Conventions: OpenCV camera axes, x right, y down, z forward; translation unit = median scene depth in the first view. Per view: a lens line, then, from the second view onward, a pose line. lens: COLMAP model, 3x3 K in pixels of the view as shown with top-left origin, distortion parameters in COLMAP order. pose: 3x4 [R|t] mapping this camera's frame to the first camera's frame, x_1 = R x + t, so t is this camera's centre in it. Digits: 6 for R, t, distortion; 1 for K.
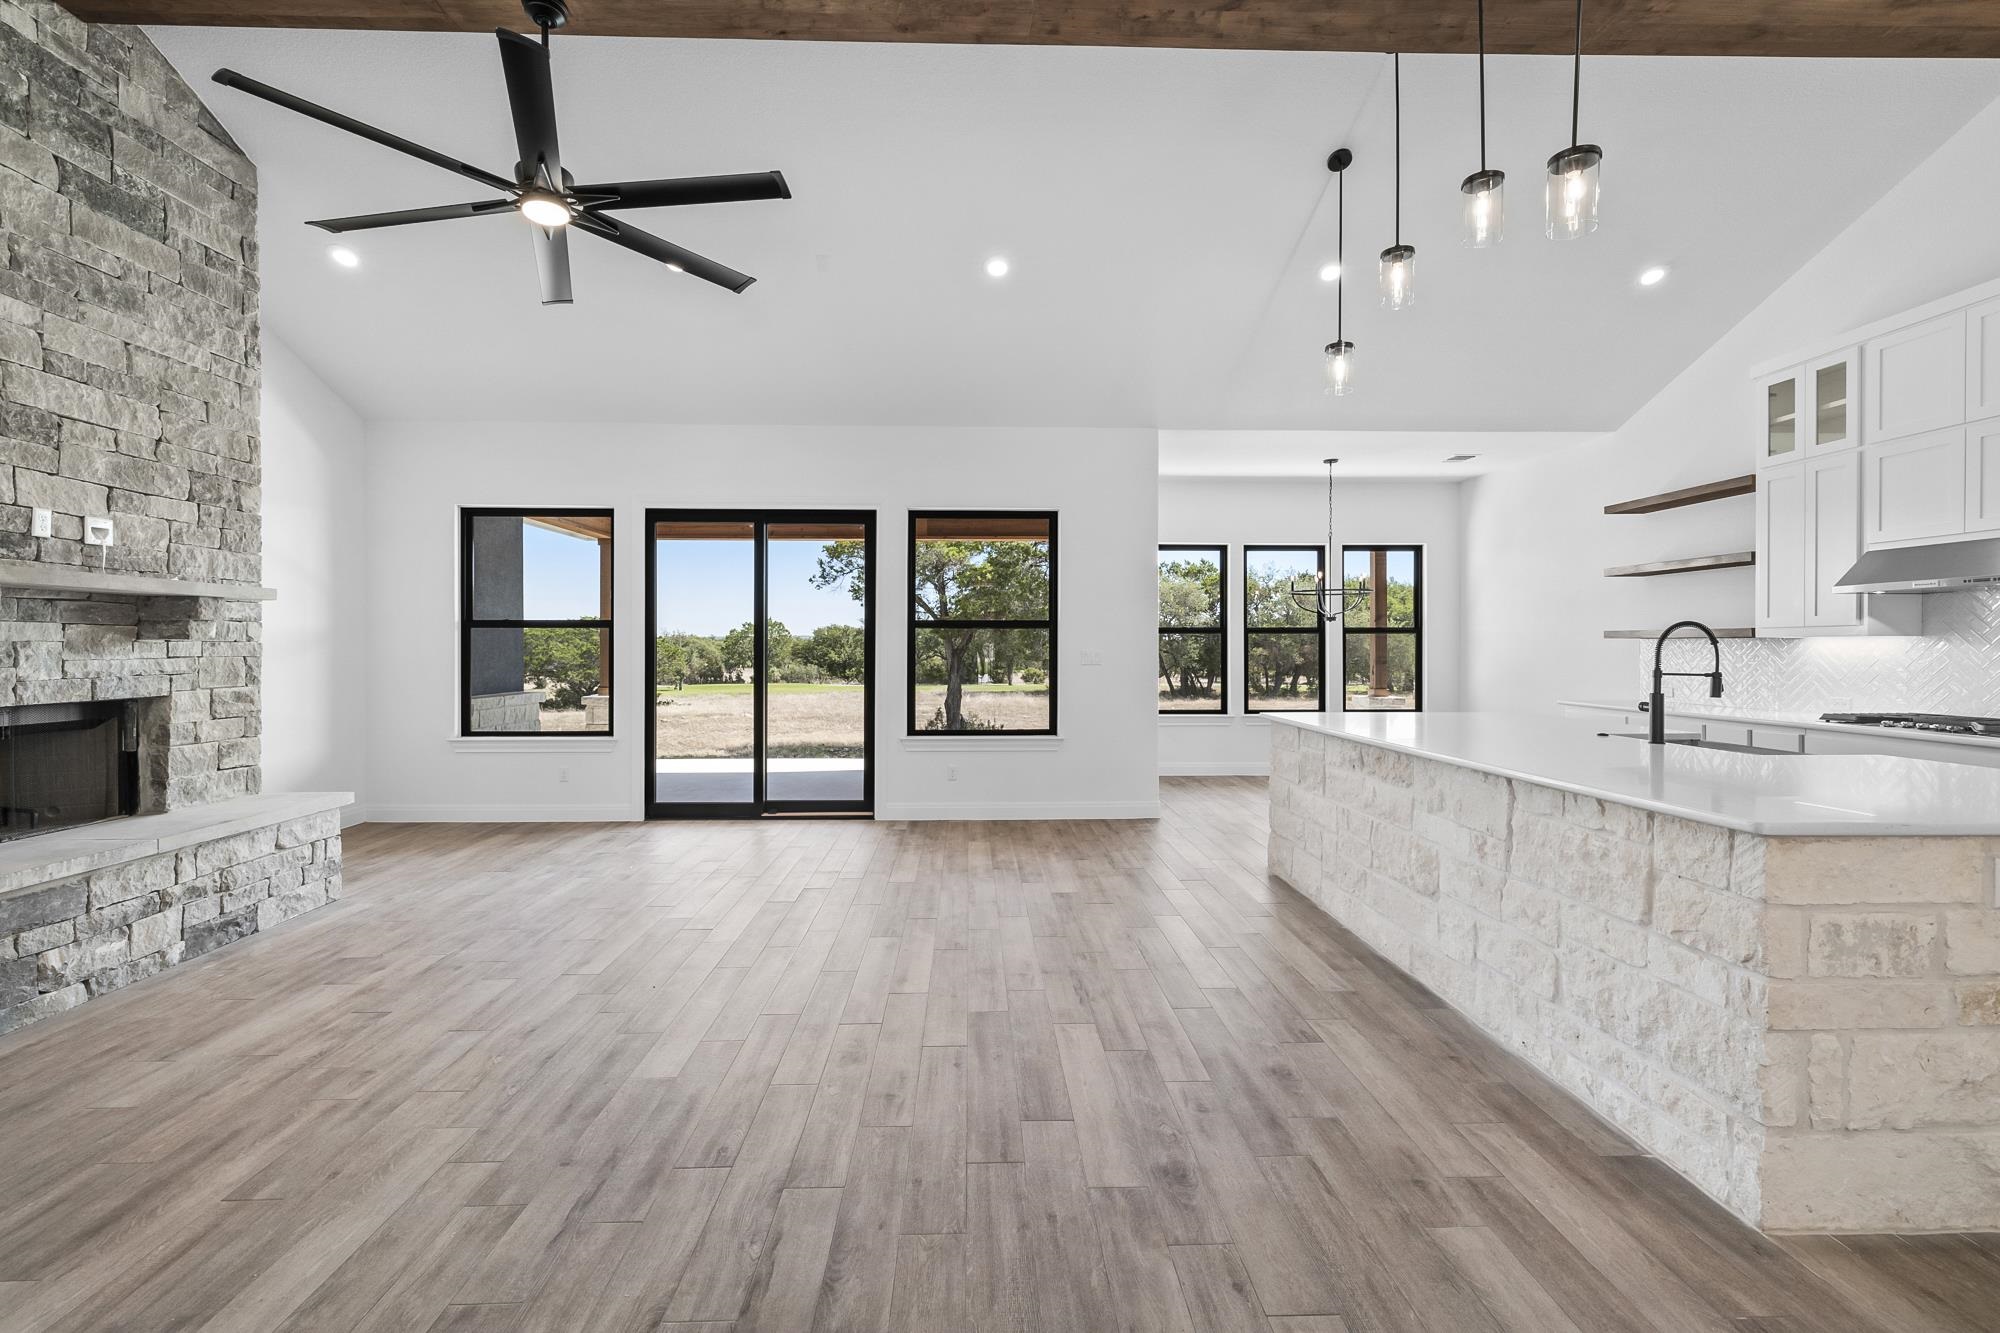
lens RADIAL K [[854.8, 0, 991.9], [0, 854.8, 648.2], [0, 0, 1]] dist [0.001817, 0.000204]
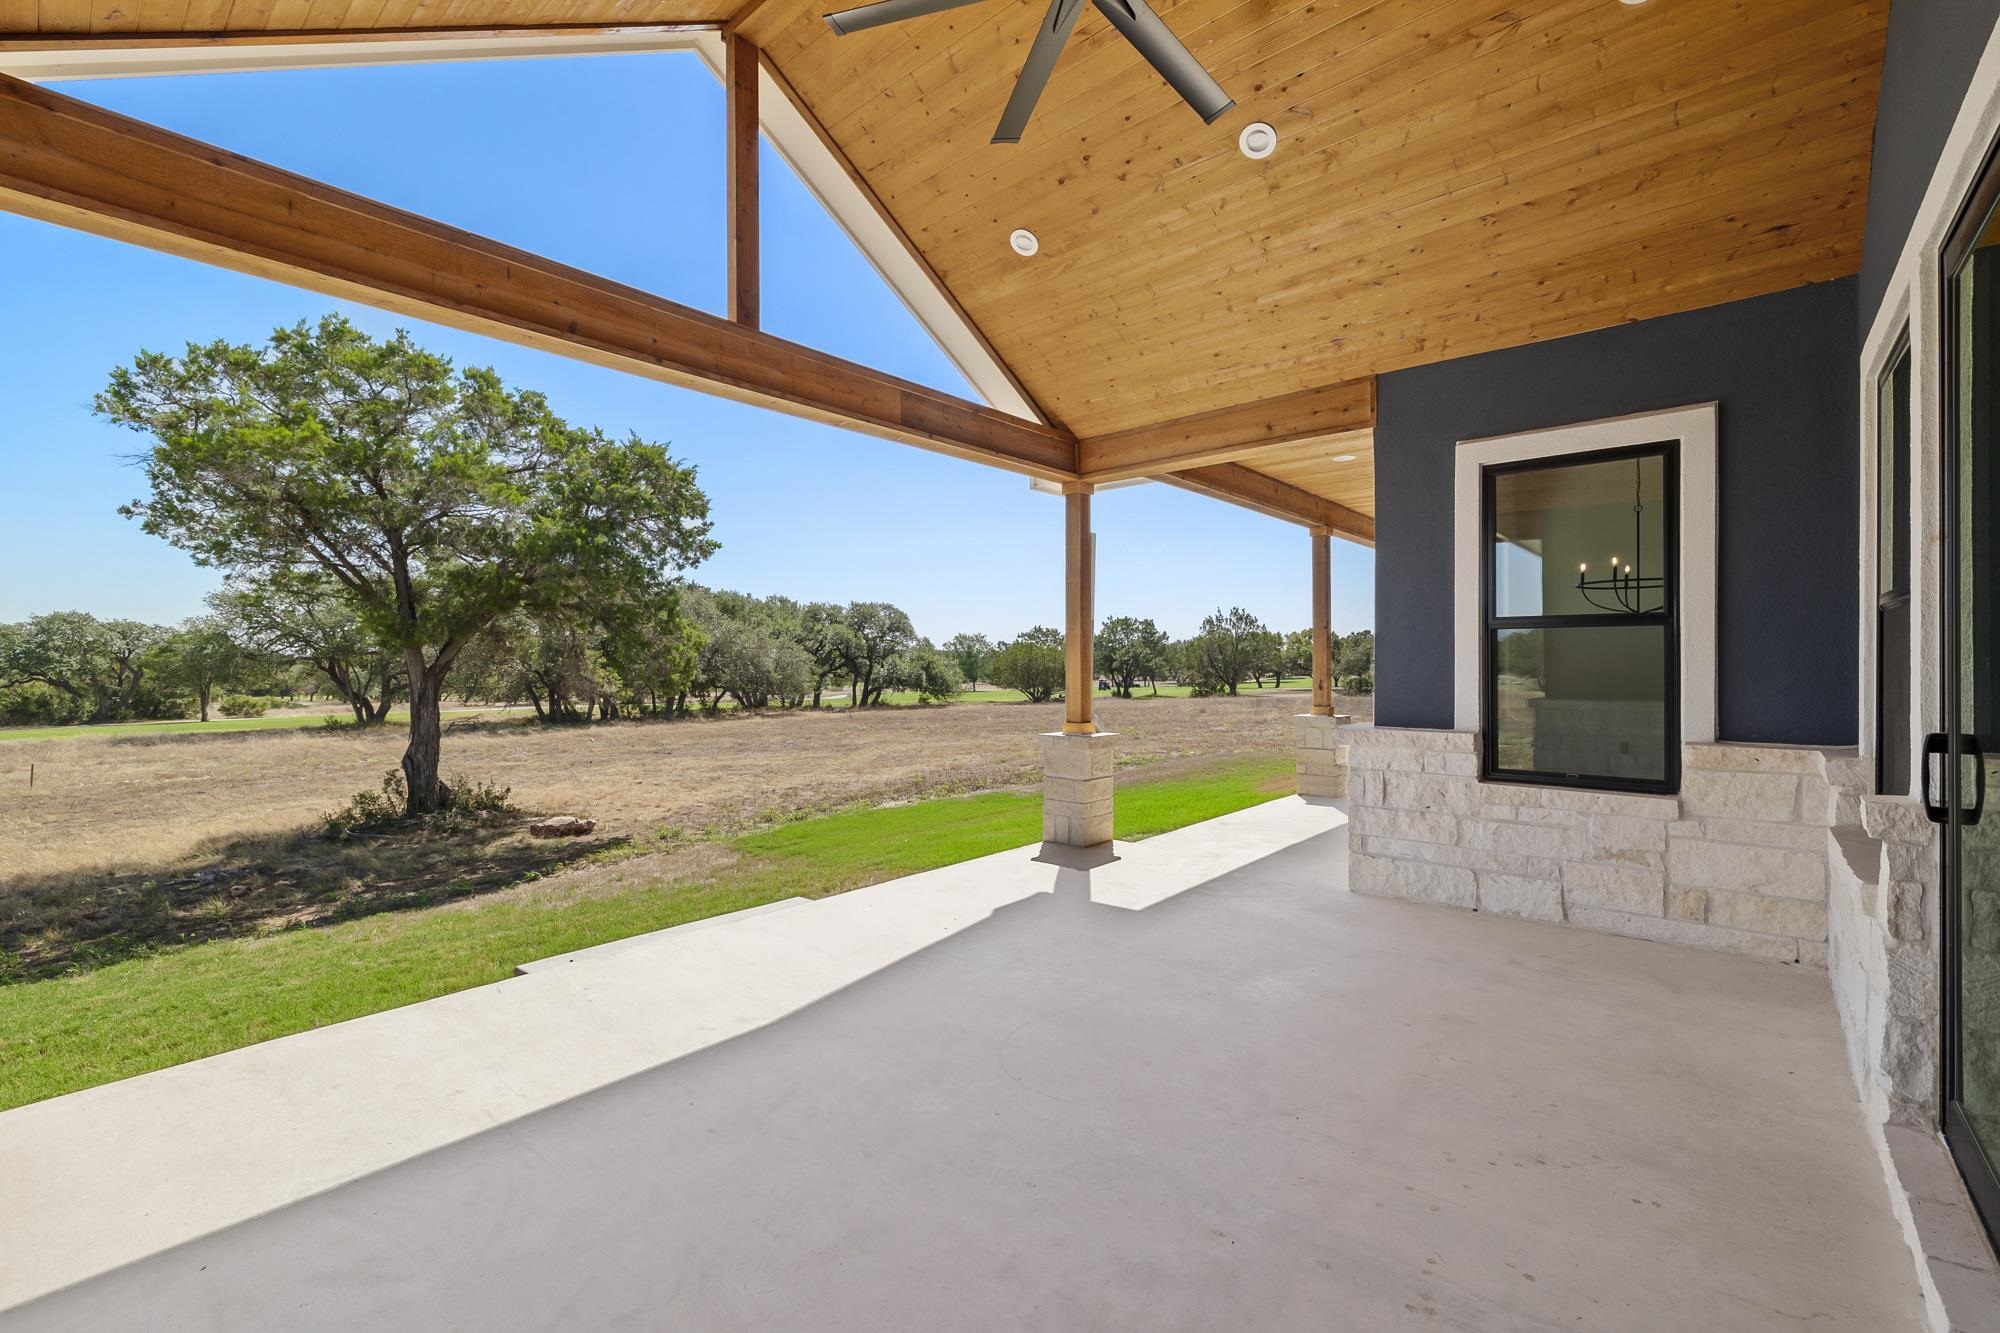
lens RADIAL K [[854.8, 0, 991.9], [0, 854.8, 648.2], [0, 0, 1]] dist [0.001817, 0.000204]
pose [[0.680383, 0.010189, 0.732786, -1.197949], [0.004762, 0.999821, -0.018324, 0.010049], [-0.732842, 0.015957, 0.680212, 1.902345]]
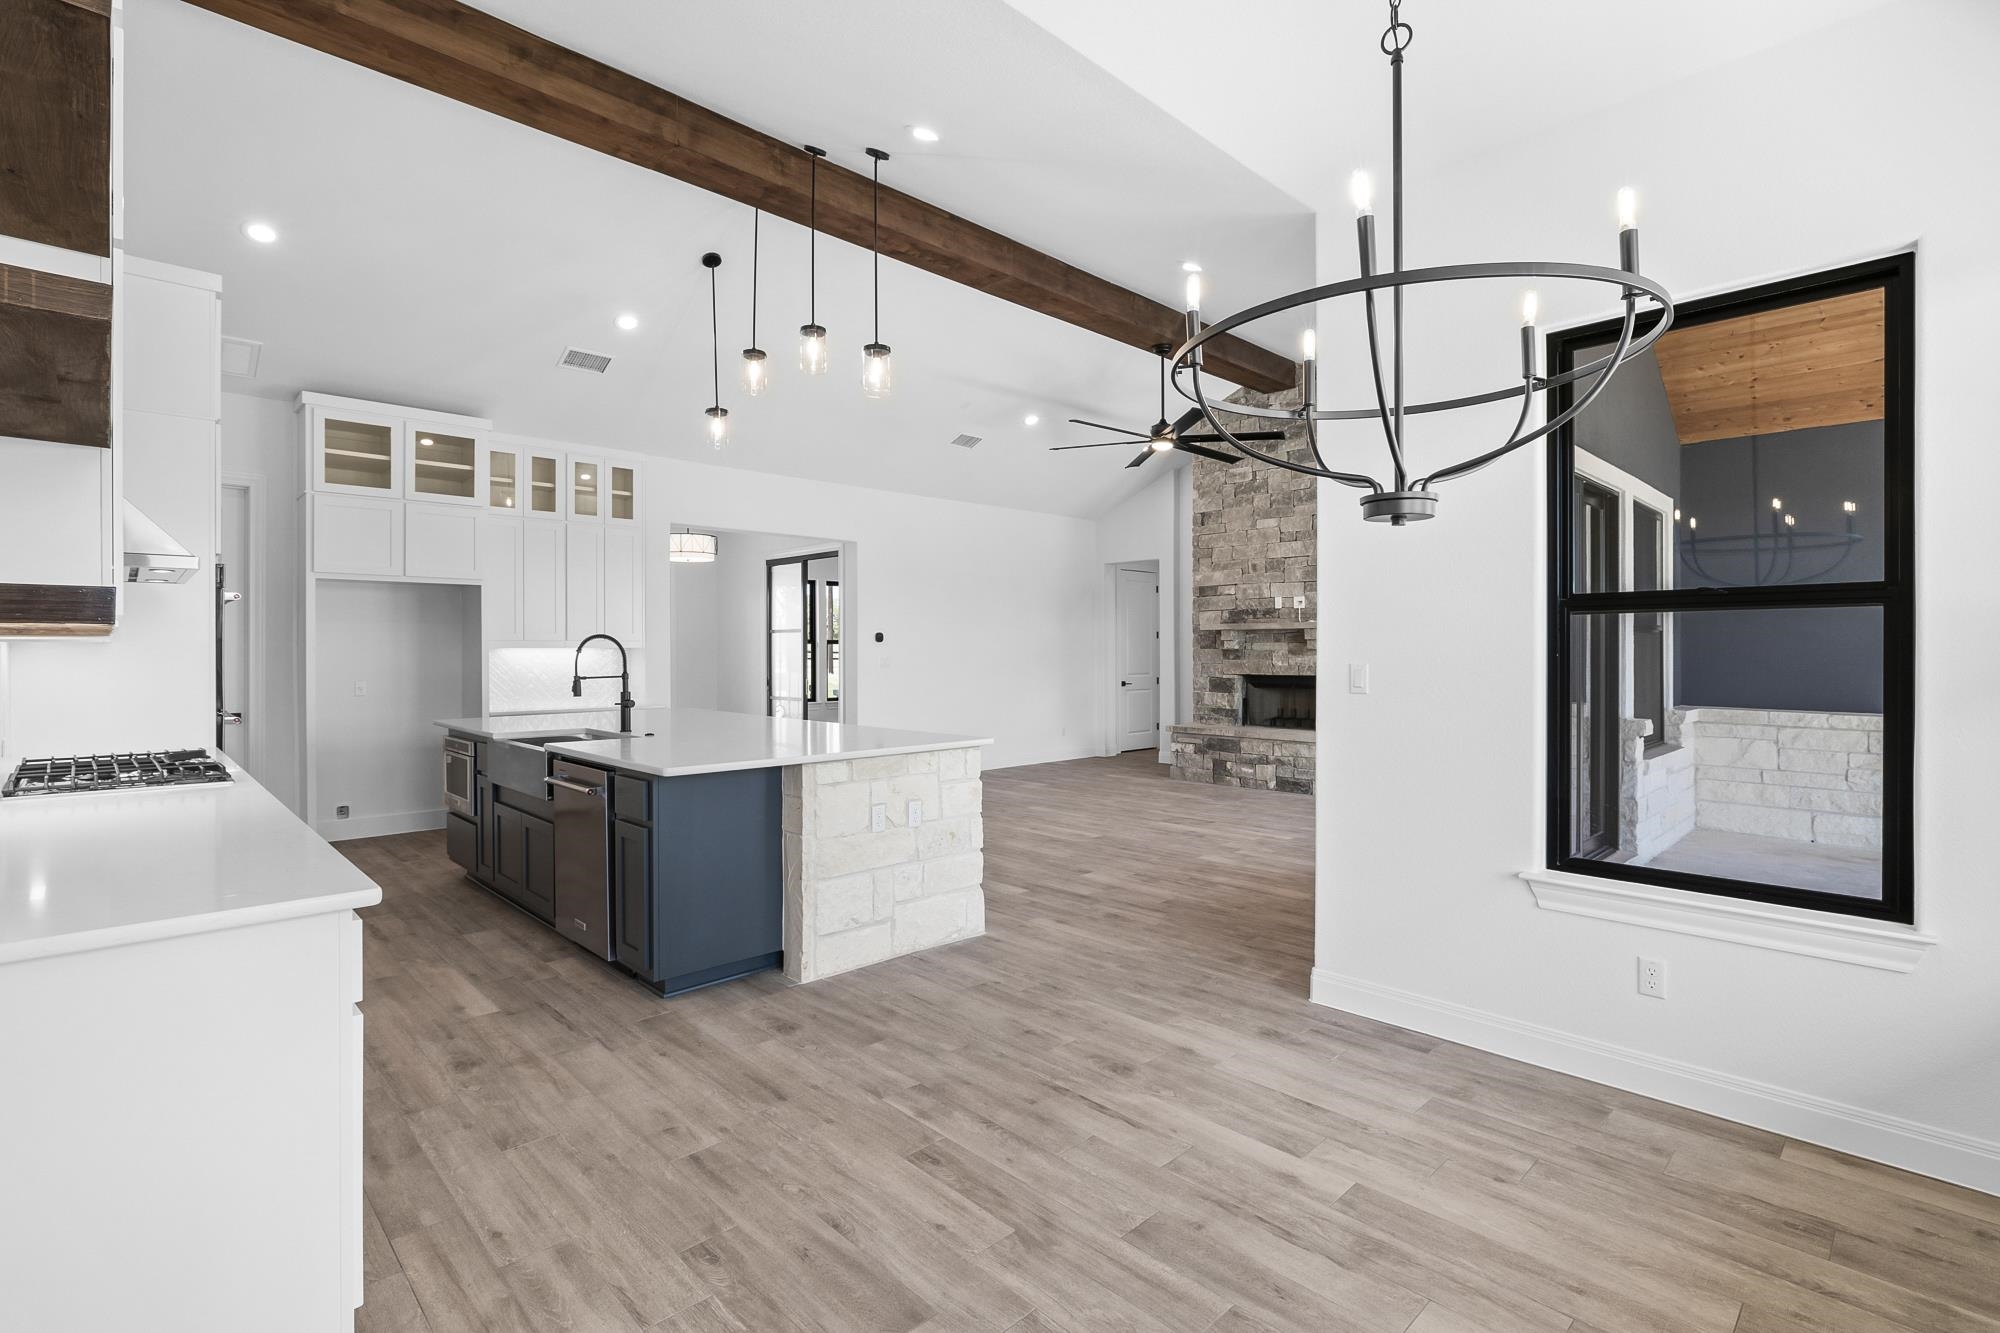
lens RADIAL K [[924.6, 0, 994.3], [0, 924.6, 655.9], [0, 0, 1]] dist [-0.013416, 0.000020]
pose [[-0.742336, 0.005417, -0.670006, 1.256555], [0.000511, 0.999972, 0.007518, -0.010730], [0.670028, 0.005239, -0.742317, 2.320478]]
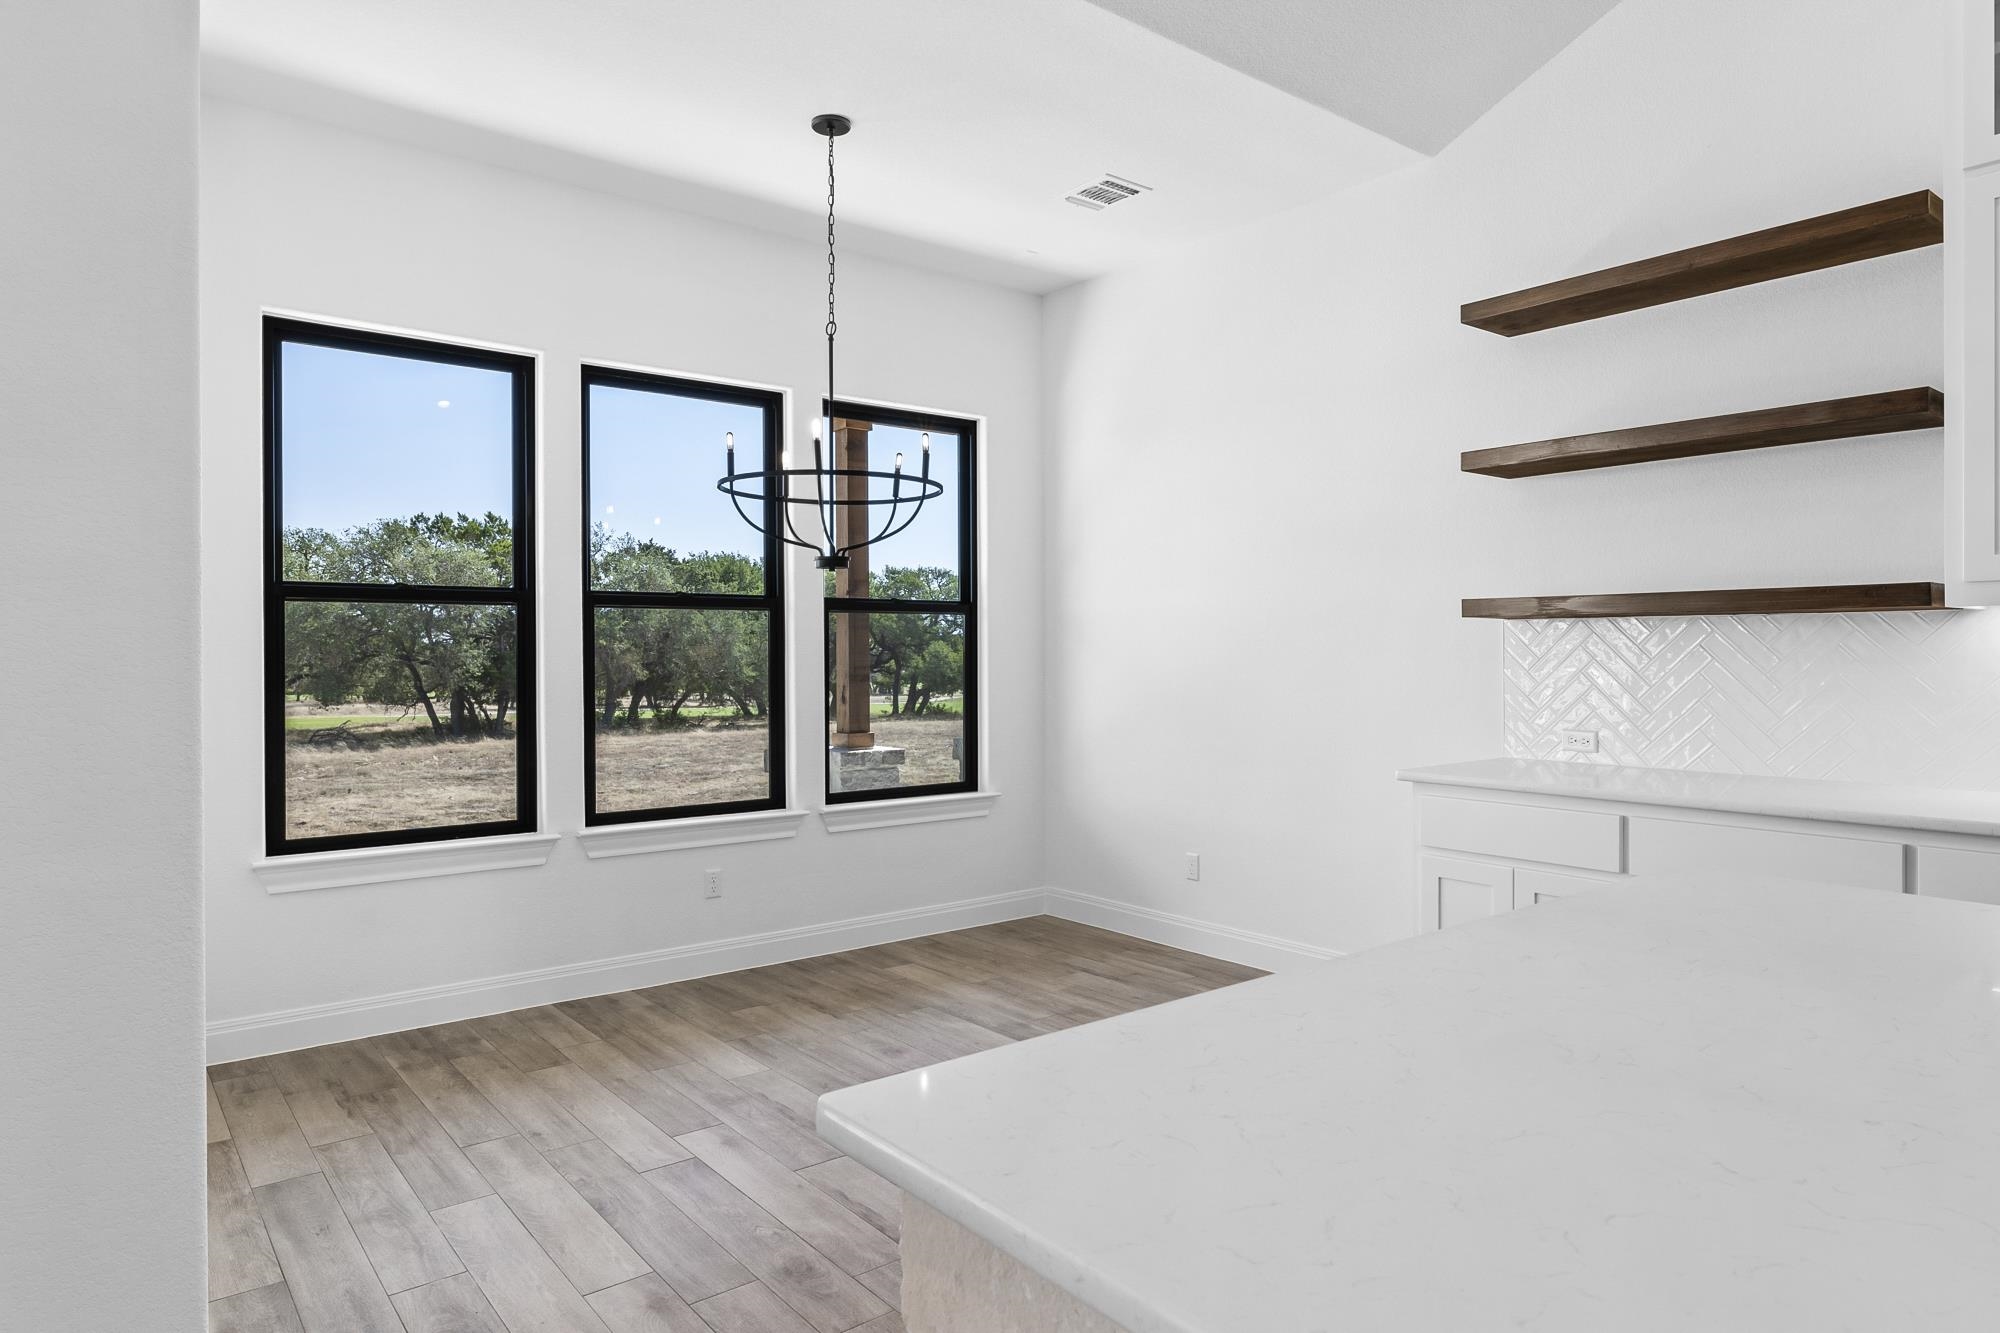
lens RADIAL K [[1191.3, 0, 988.5], [0, 1191.3, 658.2], [0, 0, 1]] dist [-0.003511, -0.000340]
pose [[0.804004, -0.004654, 0.594605, 0.319129], [0.003692, 0.999989, 0.002835, 0.009753], [-0.594612, -0.000084, 0.804013, 1.187679]]
